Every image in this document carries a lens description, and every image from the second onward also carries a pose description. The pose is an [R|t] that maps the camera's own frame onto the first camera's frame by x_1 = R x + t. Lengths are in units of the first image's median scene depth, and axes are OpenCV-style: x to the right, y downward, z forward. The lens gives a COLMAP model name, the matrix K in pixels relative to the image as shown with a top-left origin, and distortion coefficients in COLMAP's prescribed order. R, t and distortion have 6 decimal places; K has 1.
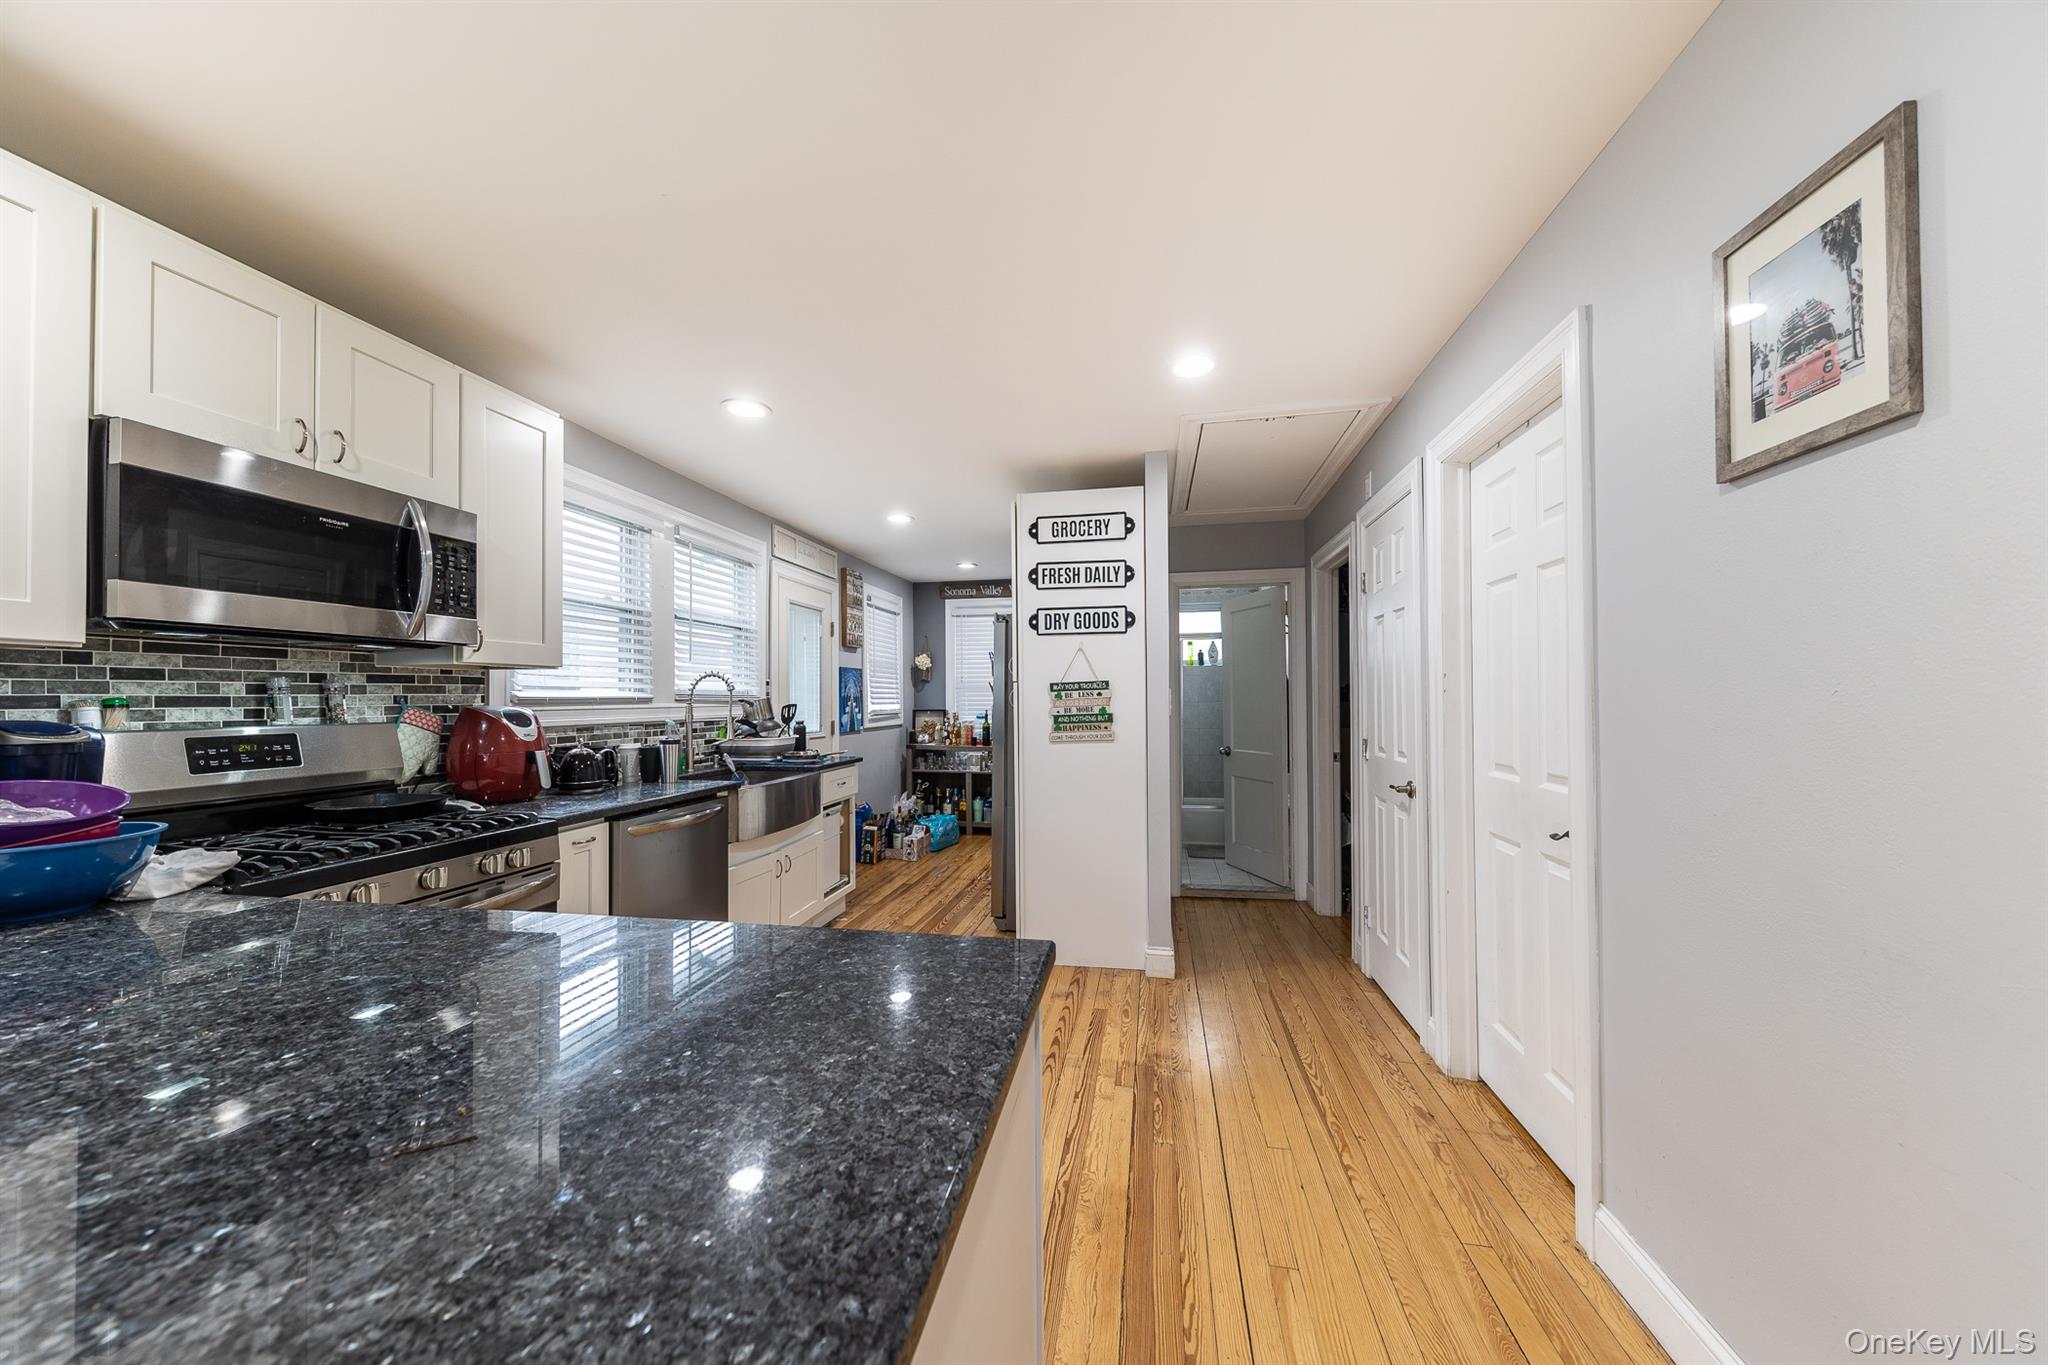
lens RADIAL K [[710.4, 0, 1020.9], [0, 710.4, 685.9], [0, 0, 1]] dist [0.005587, -0.002914]
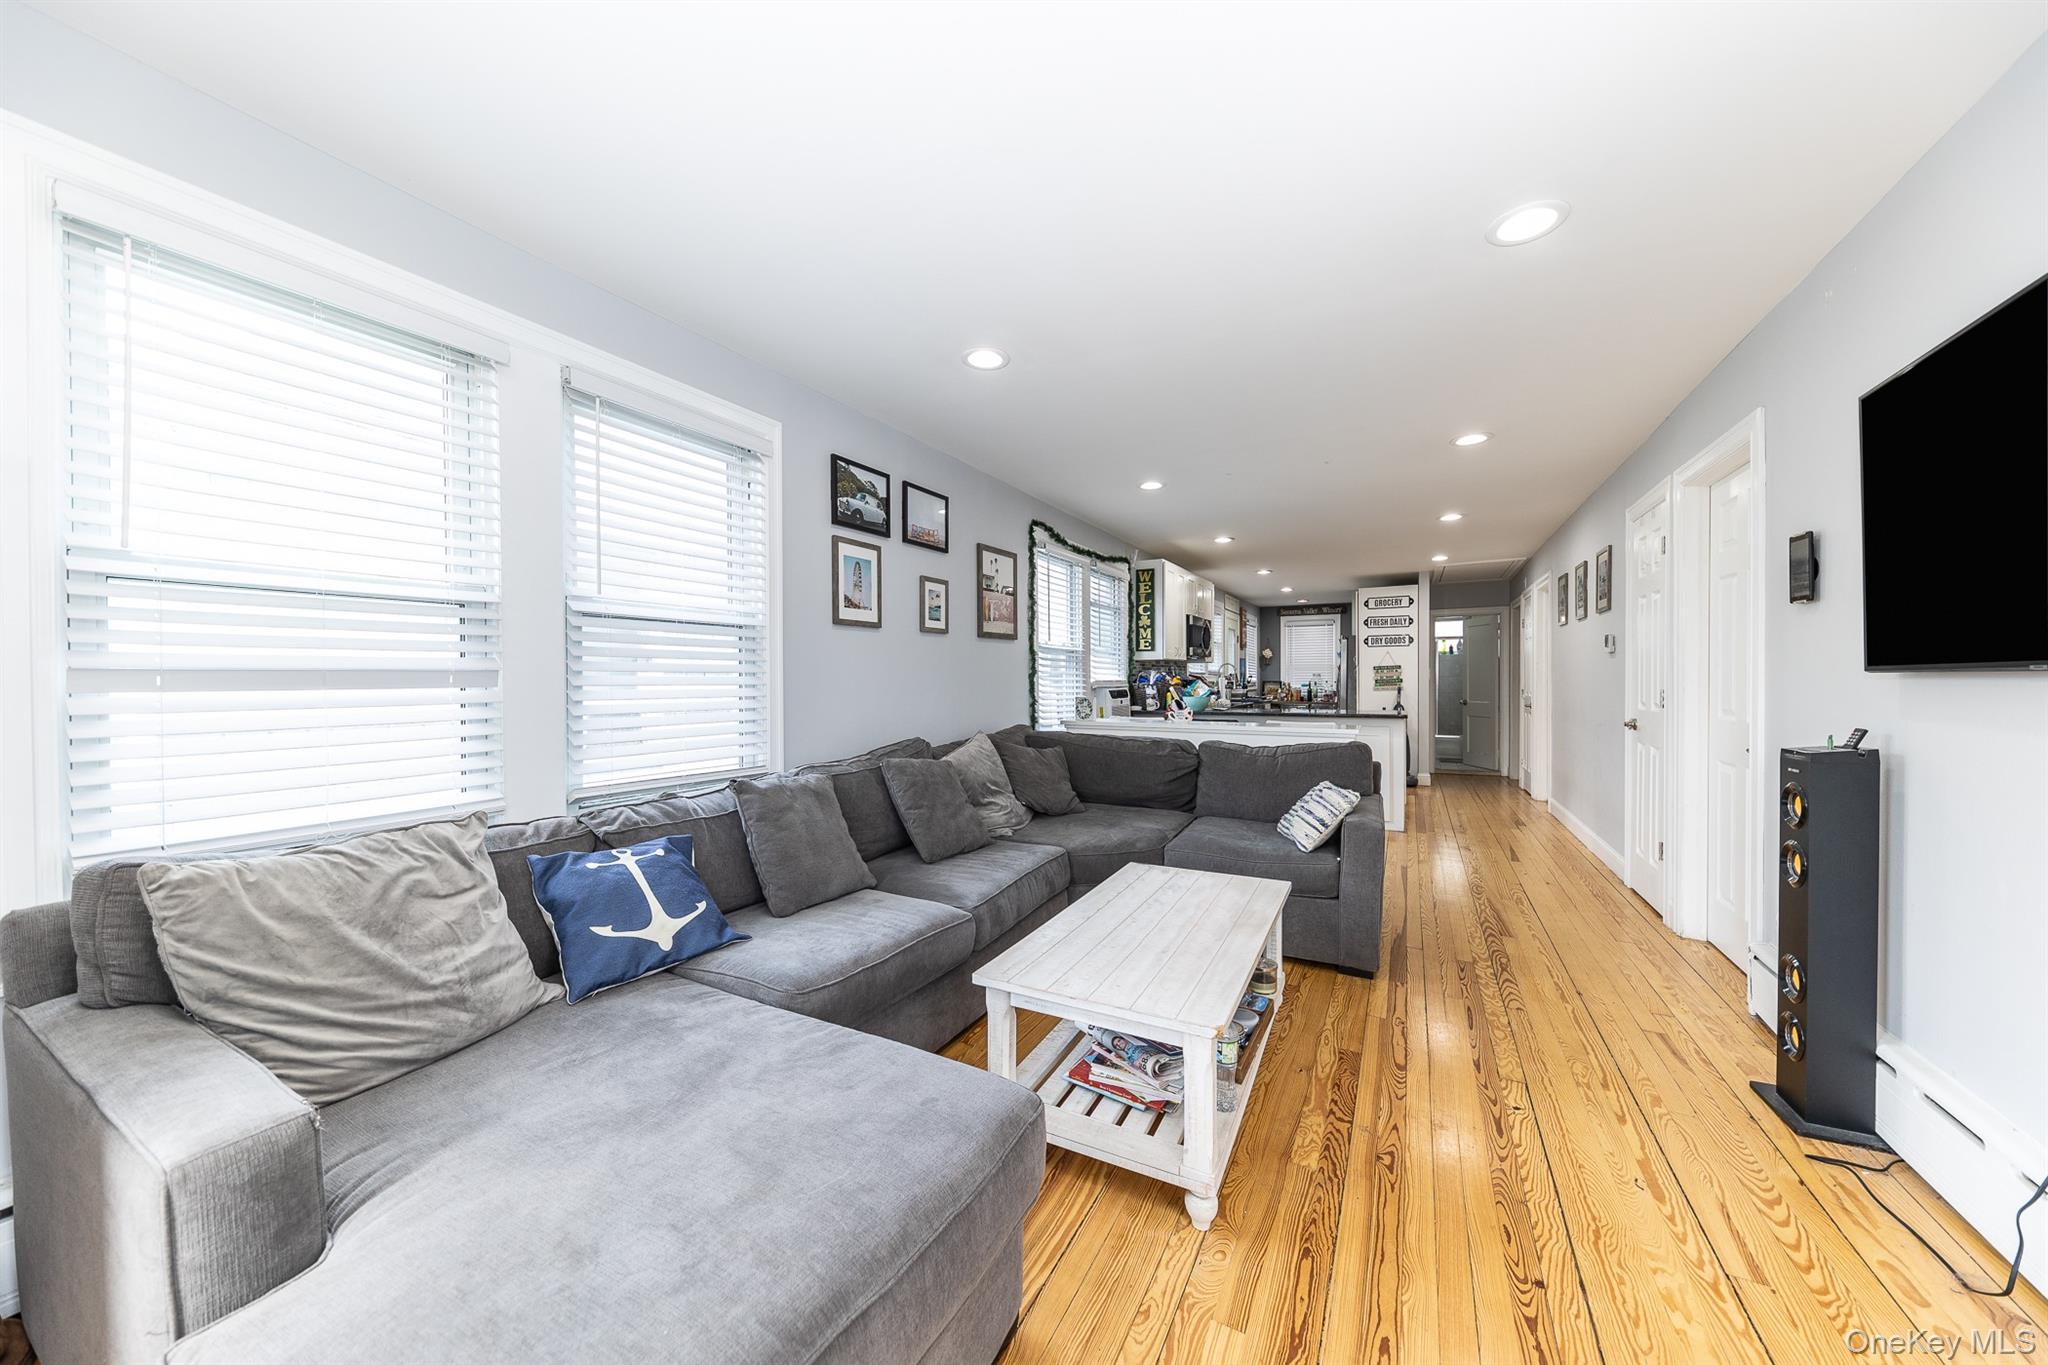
lens RADIAL K [[710.4, 0, 1017.4], [0, 710.4, 684.6], [0, 0, 1]] dist [0.005587, -0.002914]
pose [[0.950419, 0.004532, -0.310940, -0.368853], [0.003377, 0.999684, 0.024893, -0.006582], [0.310954, -0.024709, 0.950104, -1.733588]]
